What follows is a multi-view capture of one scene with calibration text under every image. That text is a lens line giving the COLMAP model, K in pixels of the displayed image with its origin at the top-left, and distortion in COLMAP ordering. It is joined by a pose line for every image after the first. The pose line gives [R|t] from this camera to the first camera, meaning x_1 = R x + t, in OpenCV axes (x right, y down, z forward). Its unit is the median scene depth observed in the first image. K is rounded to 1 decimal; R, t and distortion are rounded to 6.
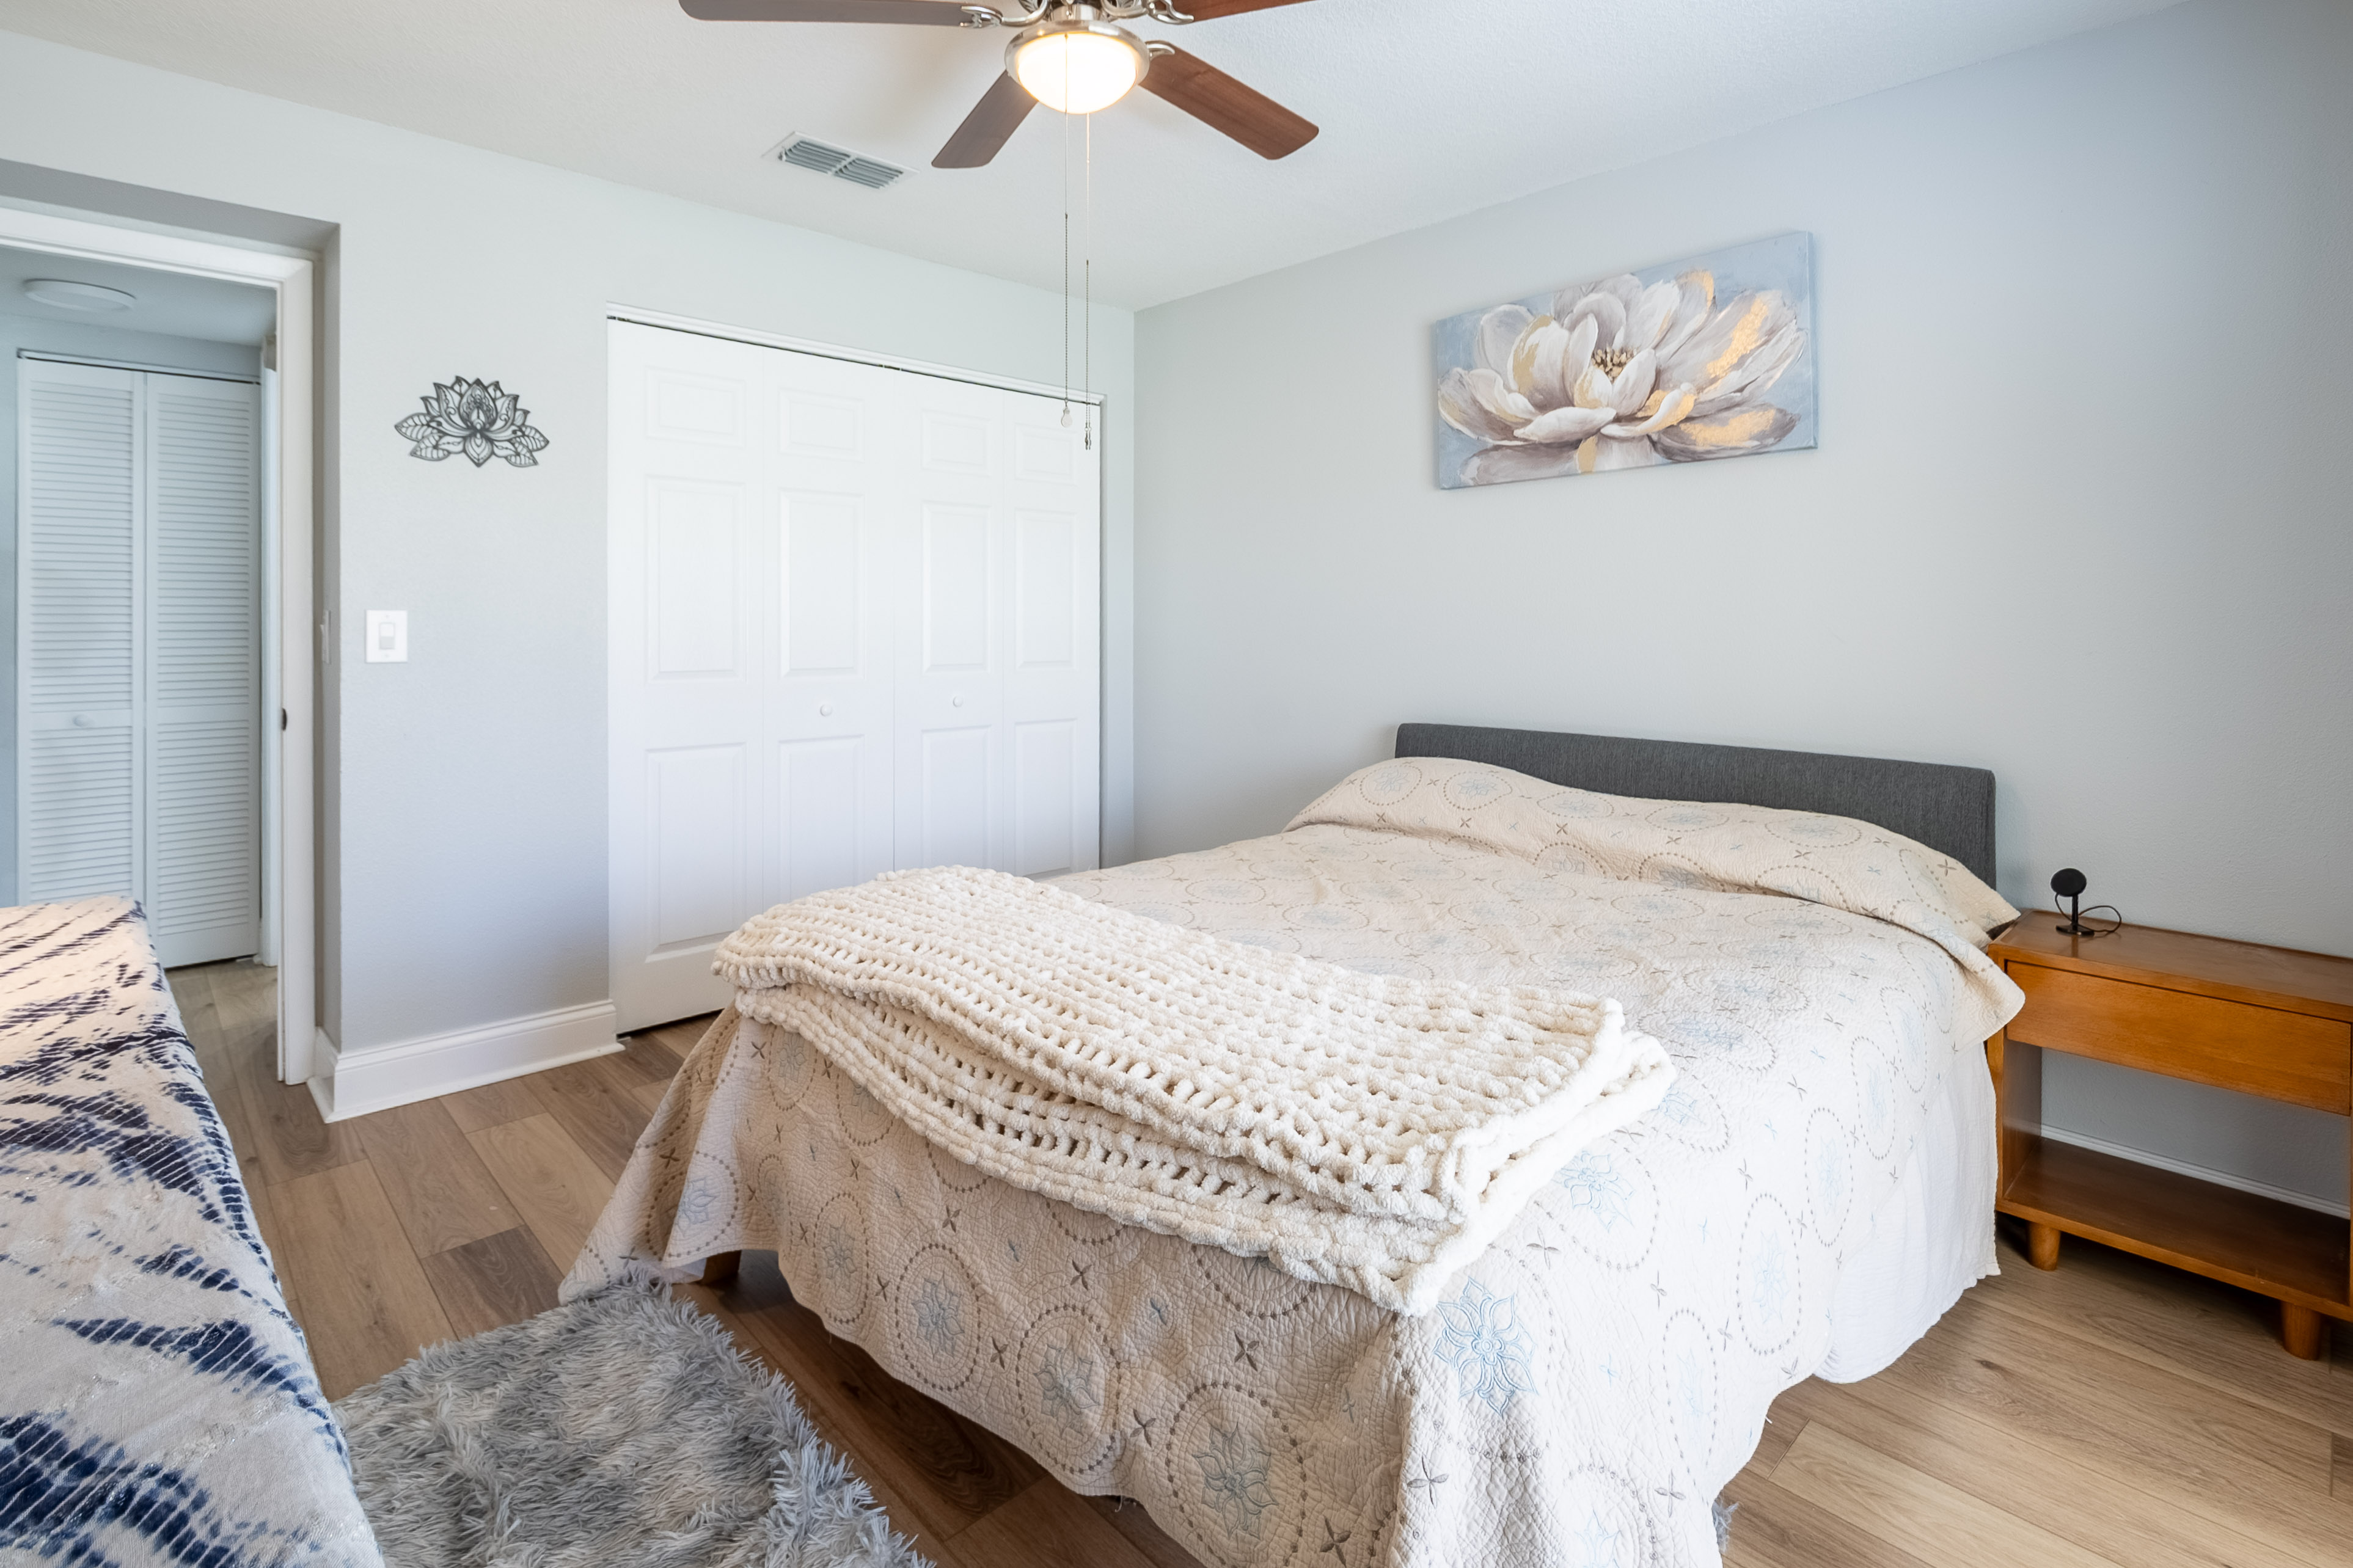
lens RADIAL K [[1130.9, 0, 1131.7], [0, 1130.9, 755.4], [0, 0, 1]] dist [-0.002578, -0.000919]
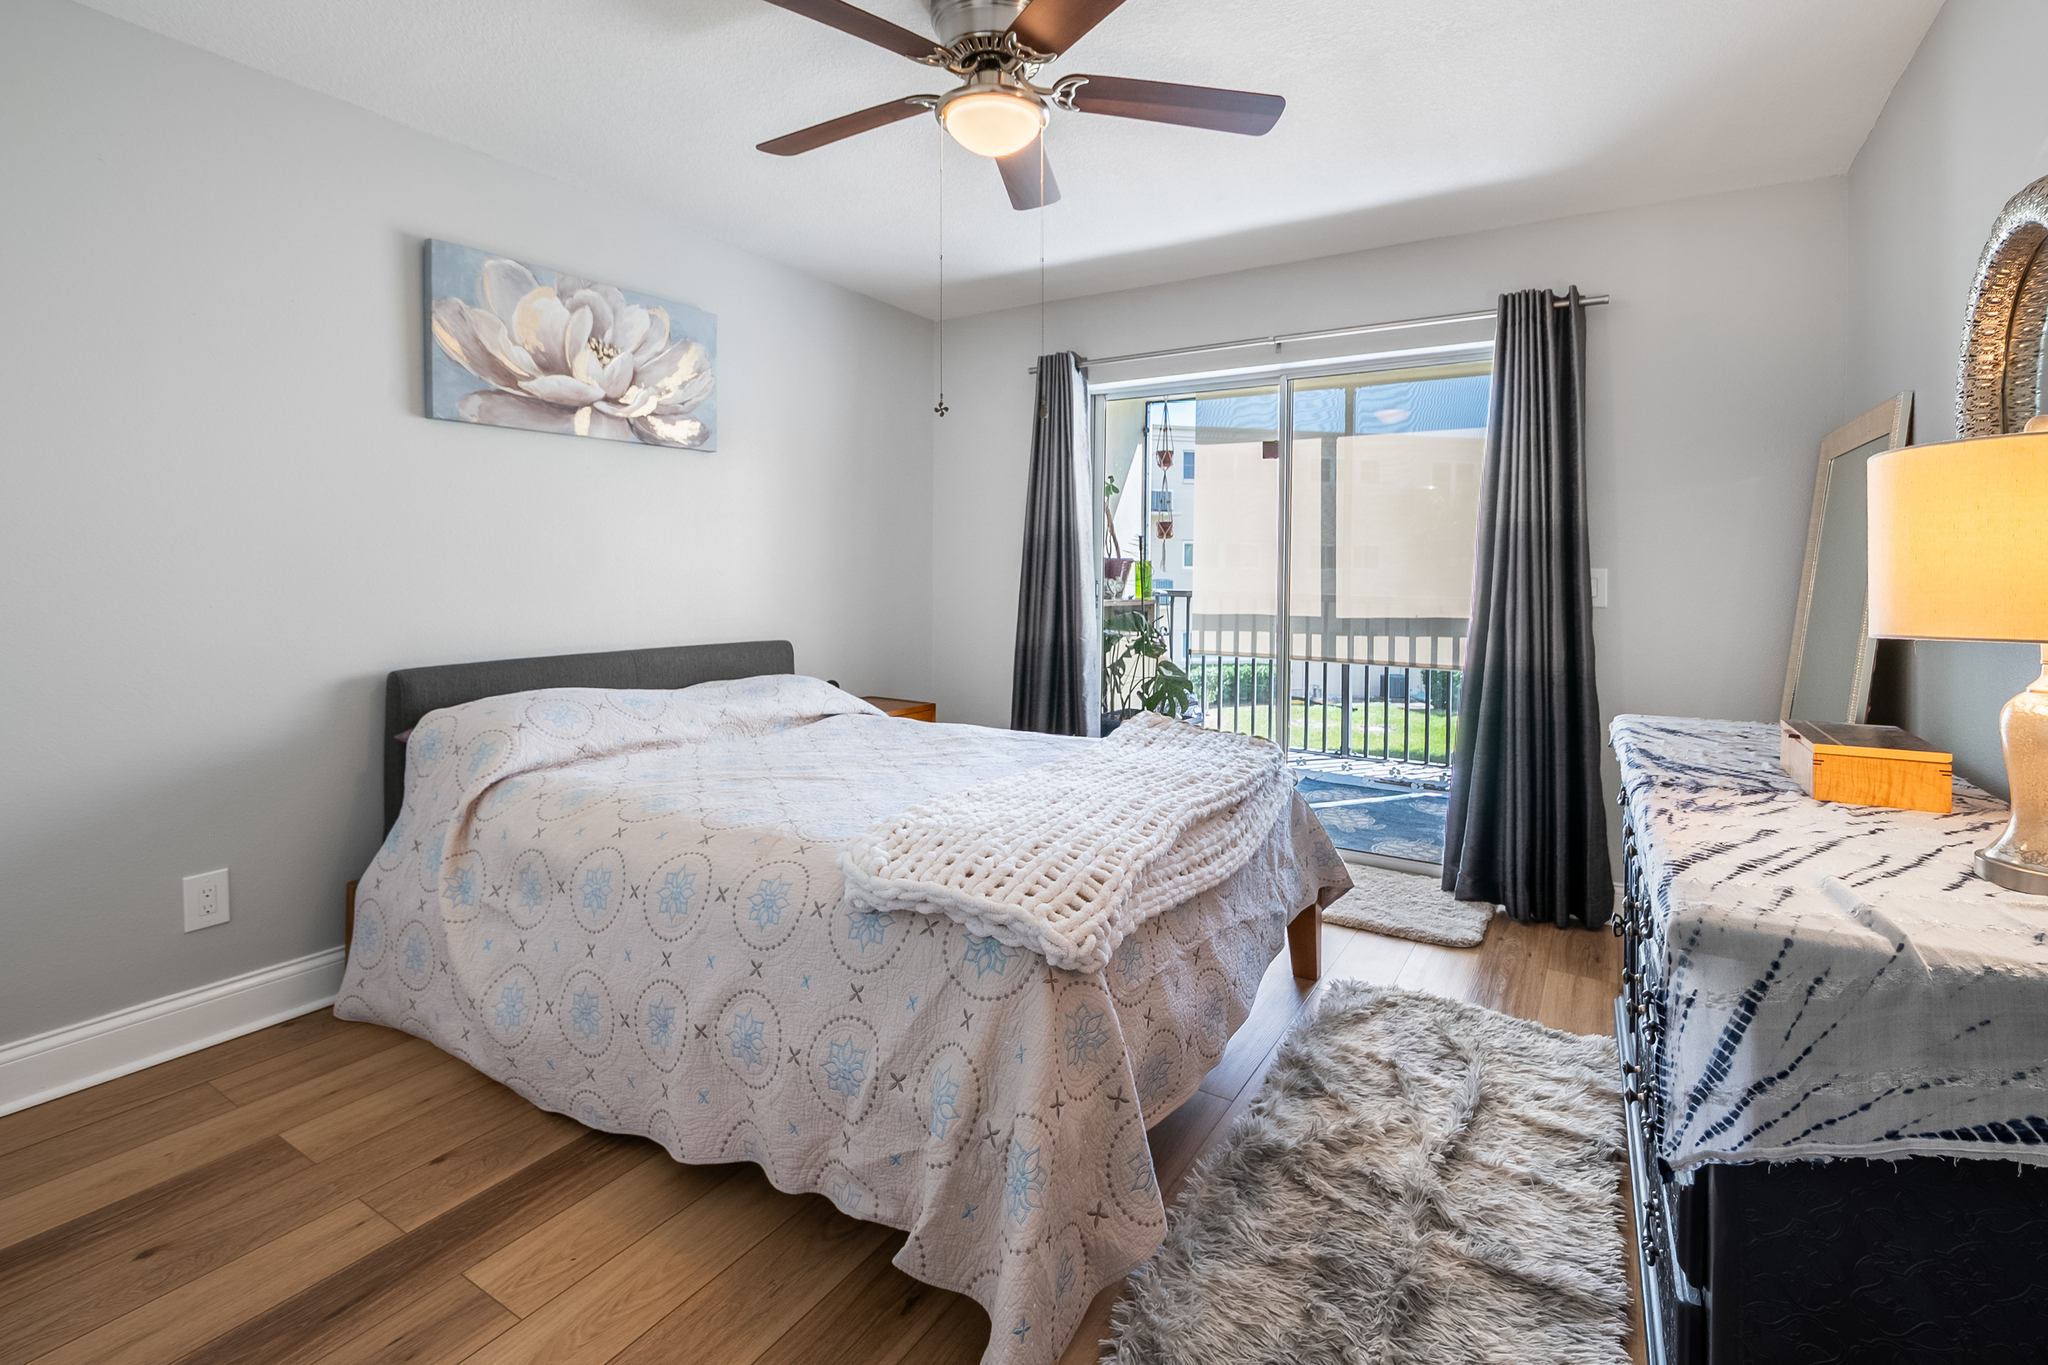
lens RADIAL K [[931.9, 0, 1028.4], [0, 931.9, 713.7], [0, 0, 1]] dist [-0.001729, -0.000384]
pose [[-0.273071, -0.151521, 0.949986, -0.749234], [0.098402, 0.977938, 0.184265, -0.099525], [-0.956948, 0.143798, -0.252137, 0.868323]]
